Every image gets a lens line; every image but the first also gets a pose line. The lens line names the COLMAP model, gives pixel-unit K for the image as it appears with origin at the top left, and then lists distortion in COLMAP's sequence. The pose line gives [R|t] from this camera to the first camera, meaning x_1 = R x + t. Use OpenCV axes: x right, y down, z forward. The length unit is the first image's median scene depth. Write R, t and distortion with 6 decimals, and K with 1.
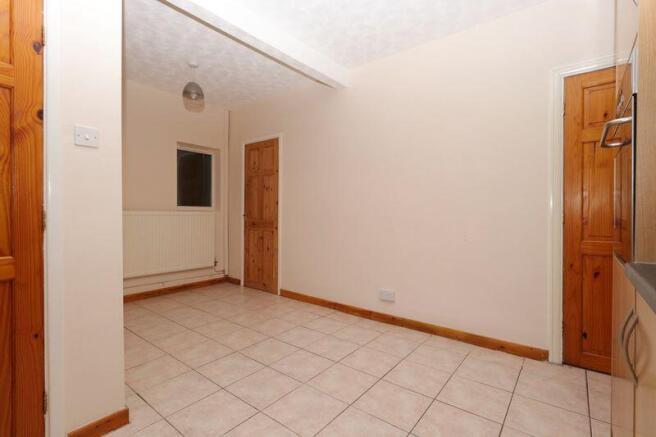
lens RADIAL K [[306.4, 0, 328.0], [0, 306.4, 218.5], [0, 0, 1]] dist [0.000132, 0.000002]
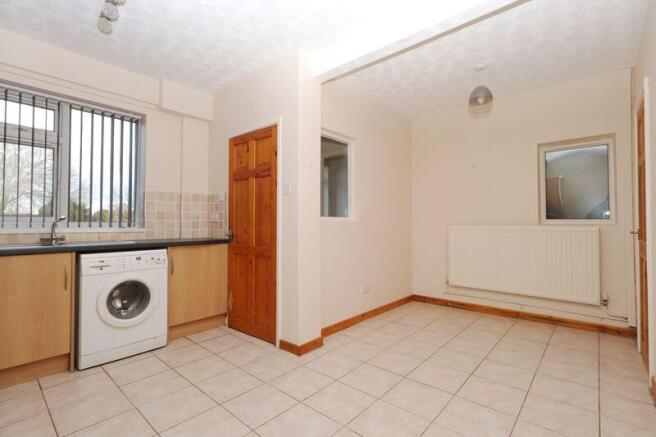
lens RADIAL K [[306.4, 0, 328.0], [0, 306.4, 218.5], [0, 0, 1]] dist [0.000132, 0.000002]
pose [[-0.042814, -0.017905, -0.998923, 0.491091], [-0.021075, 0.999633, -0.017014, -0.021687], [0.998861, 0.020324, -0.043176, 0.596201]]
